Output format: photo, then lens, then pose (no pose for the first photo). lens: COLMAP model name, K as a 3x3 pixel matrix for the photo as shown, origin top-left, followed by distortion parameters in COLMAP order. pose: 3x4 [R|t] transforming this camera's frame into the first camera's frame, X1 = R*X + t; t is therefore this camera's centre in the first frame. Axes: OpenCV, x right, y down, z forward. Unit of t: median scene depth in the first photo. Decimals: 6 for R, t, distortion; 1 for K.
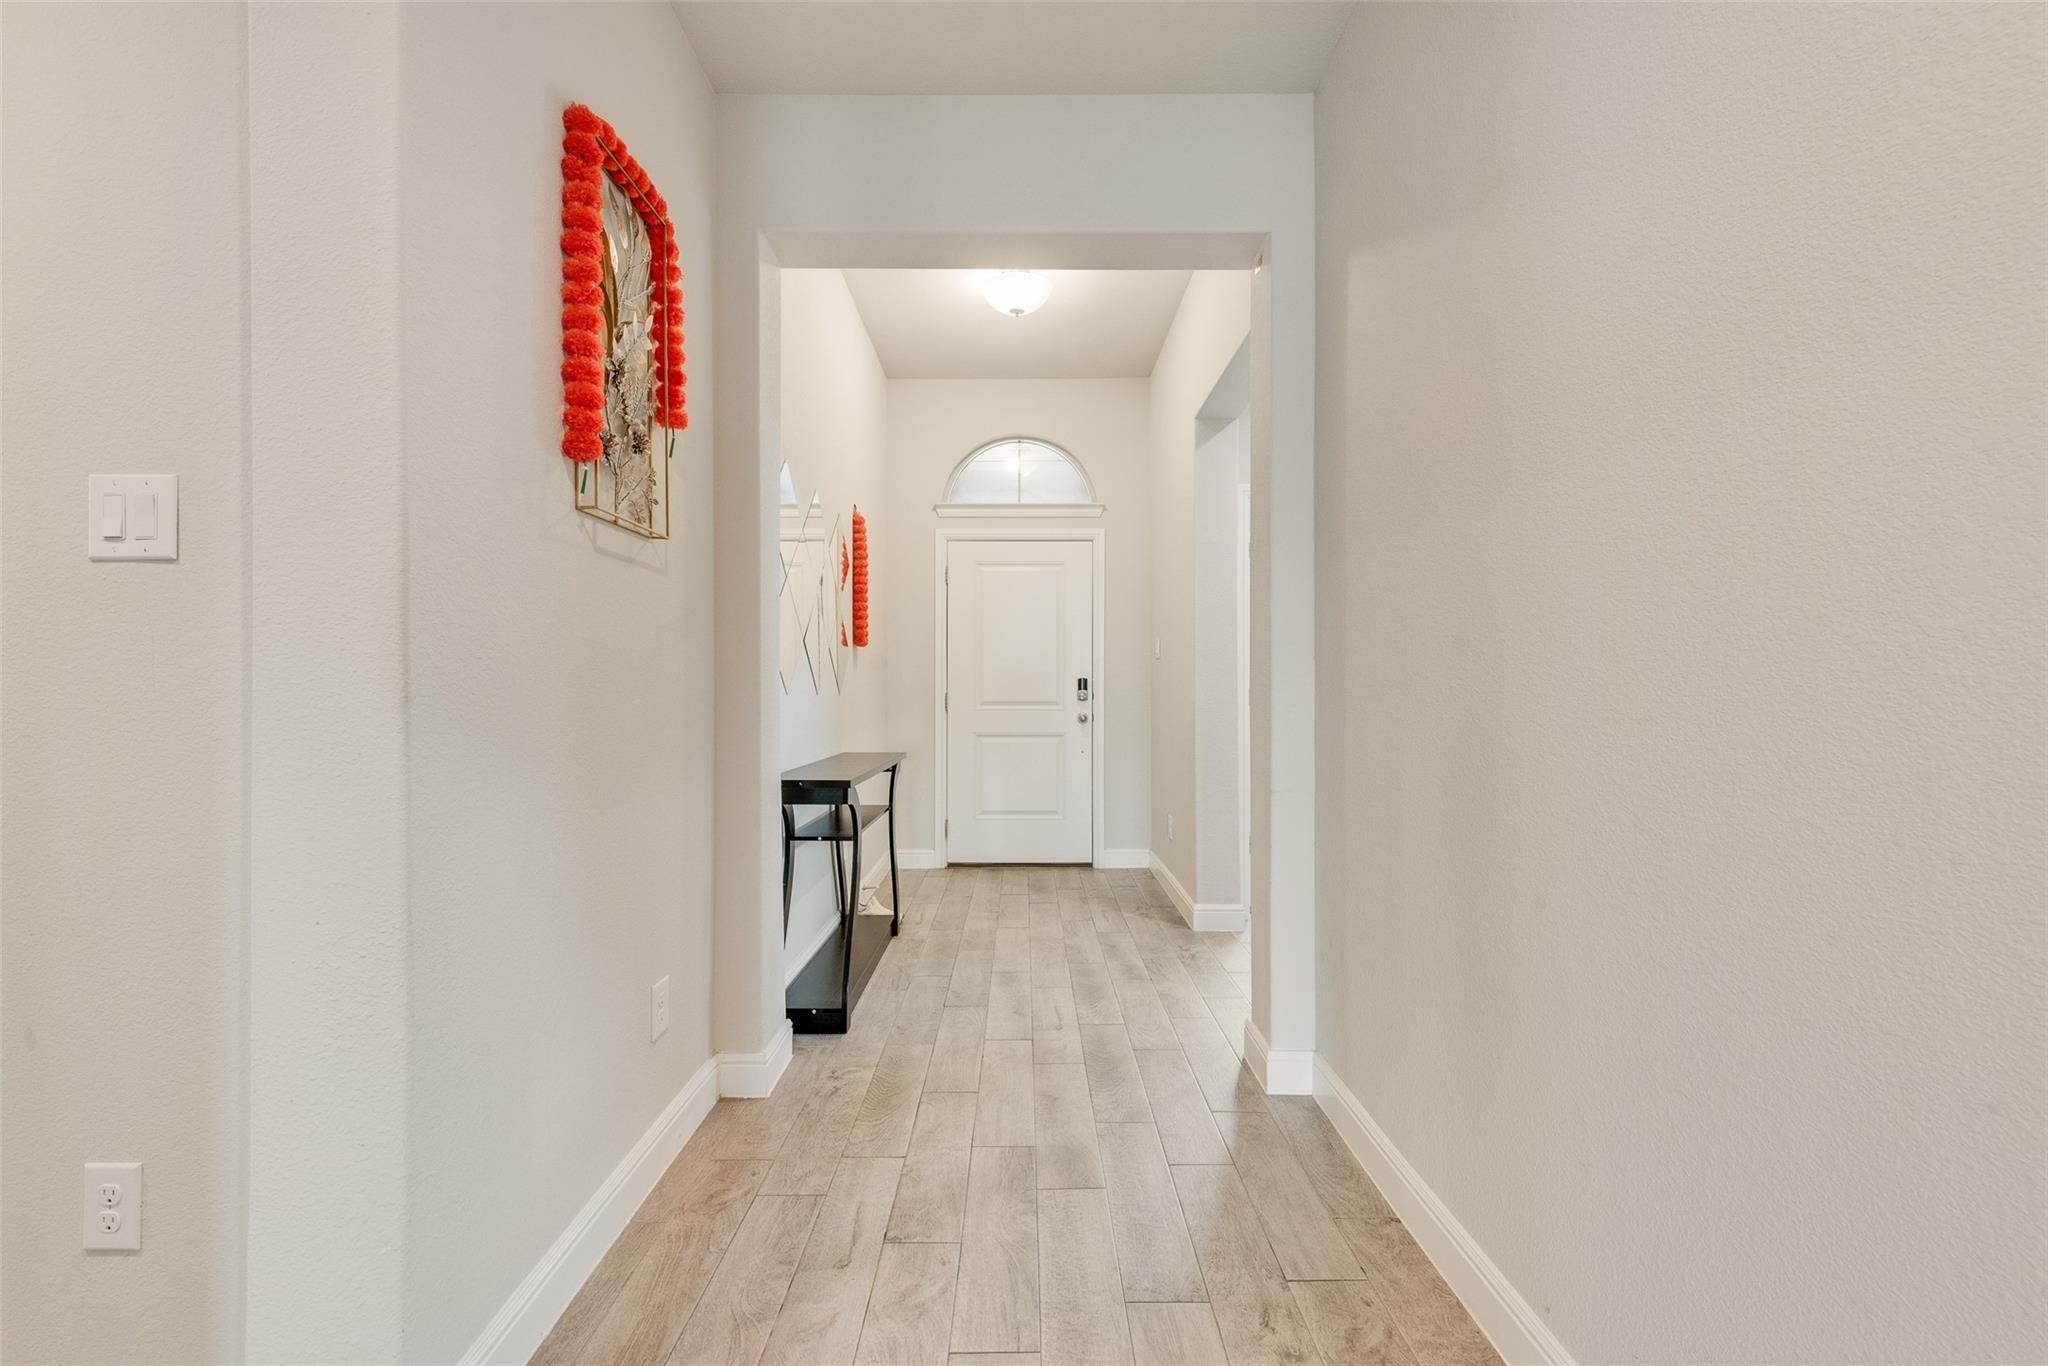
lens RADIAL K [[802.9, 0, 1023.1], [0, 802.9, 691.4], [0, 0, 1]] dist [0.014138, -0.003299]
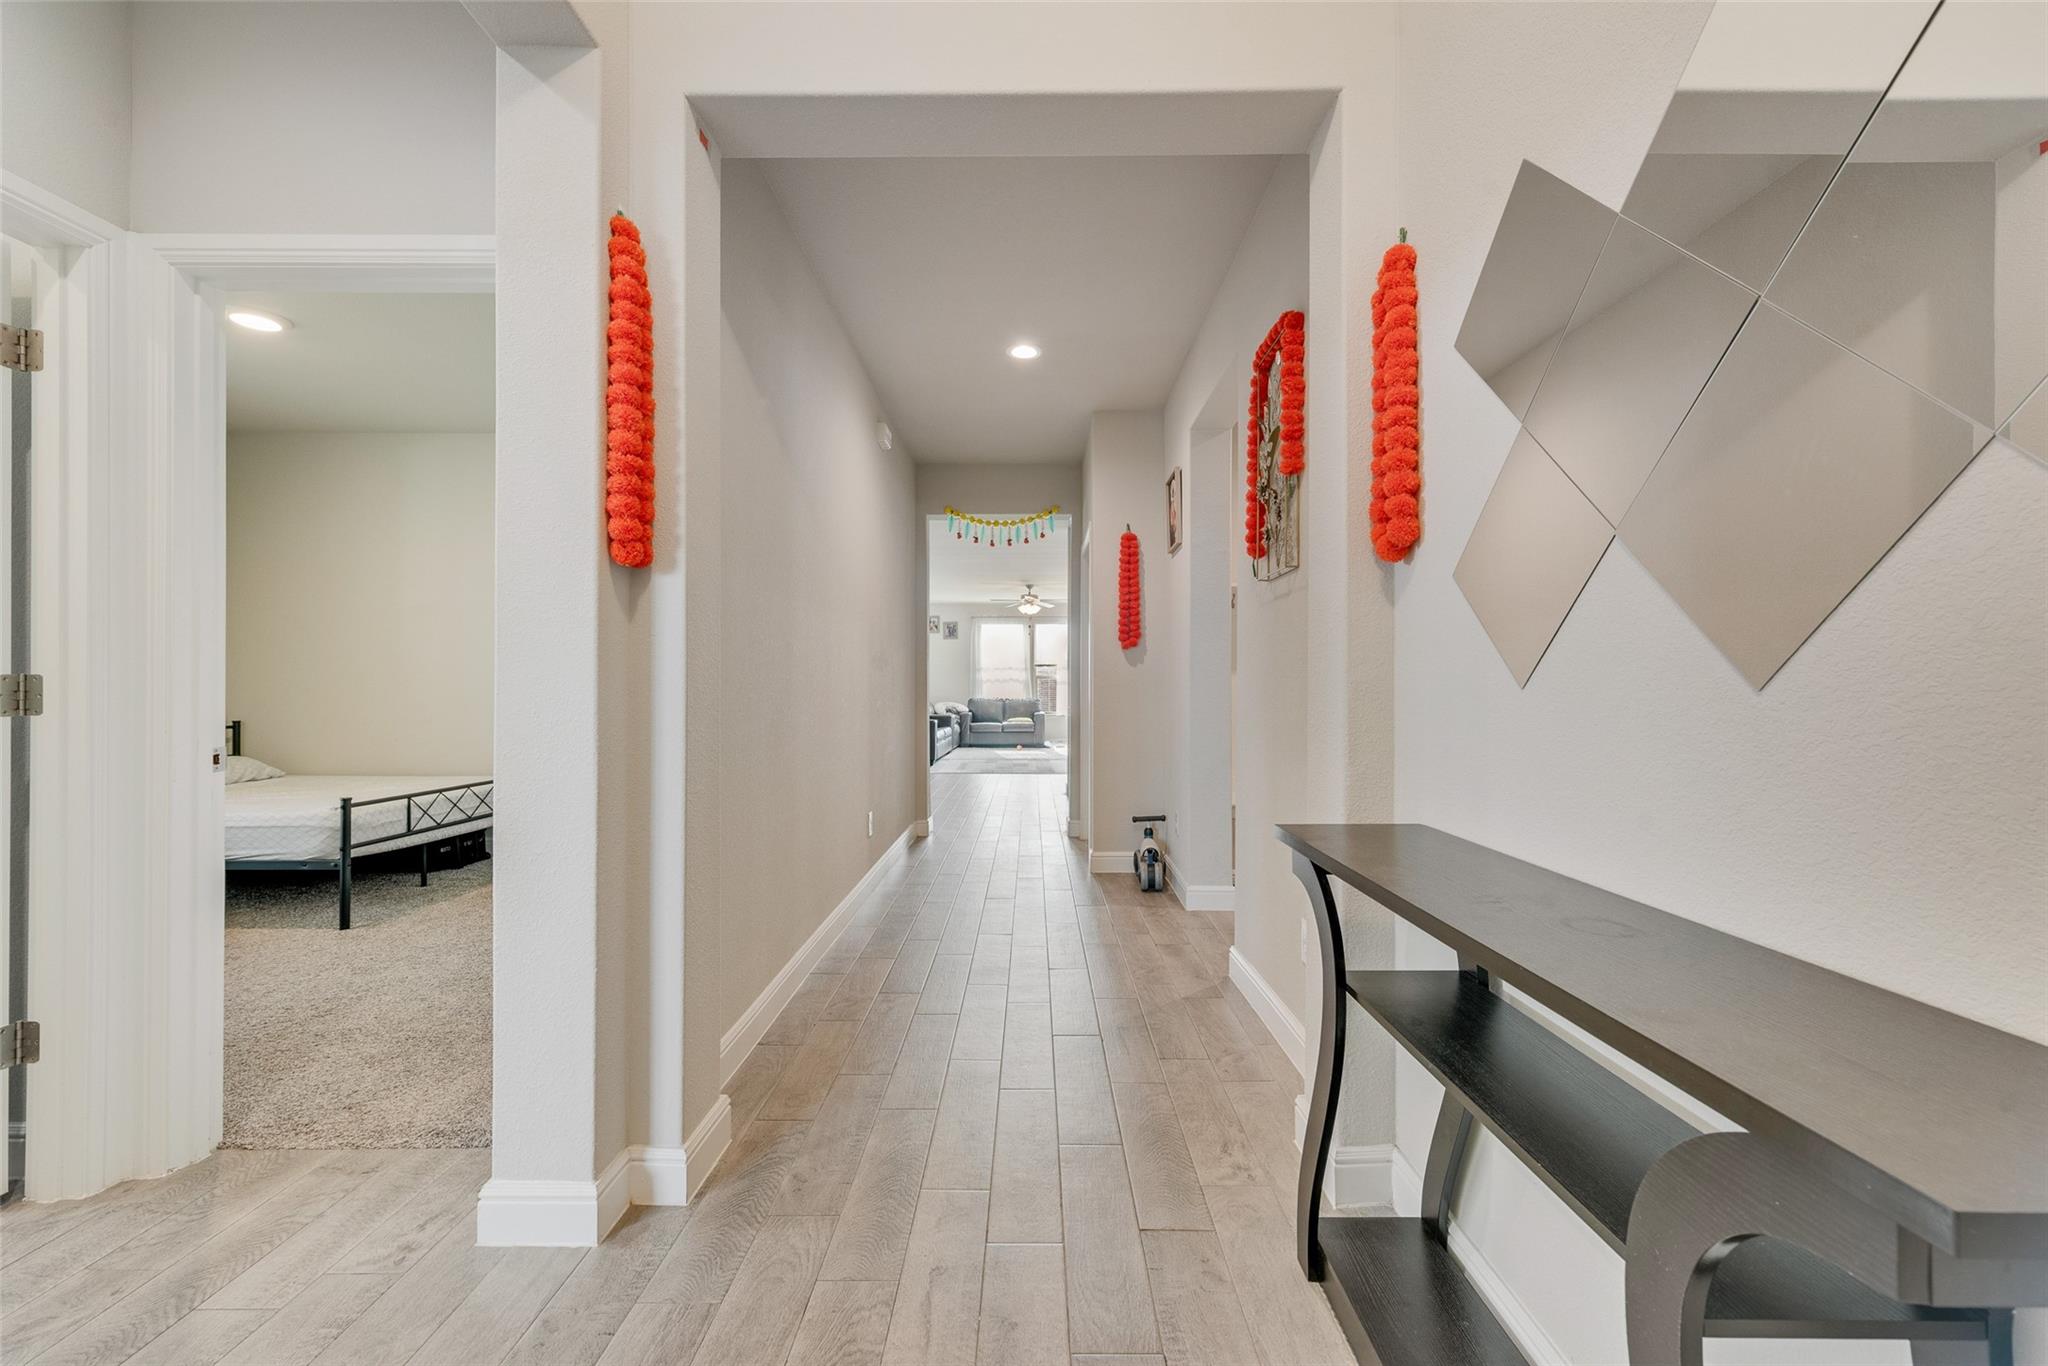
lens RADIAL K [[802.9, 0, 1023.1], [0, 802.9, 691.4], [0, 0, 1]] dist [0.014138, -0.003299]
pose [[-0.999934, 0.003219, 0.011032, -0.034180], [0.003219, 0.999995, -0.000030, 0.010059], [-0.011032, 0.000006, -0.999939, 2.218448]]
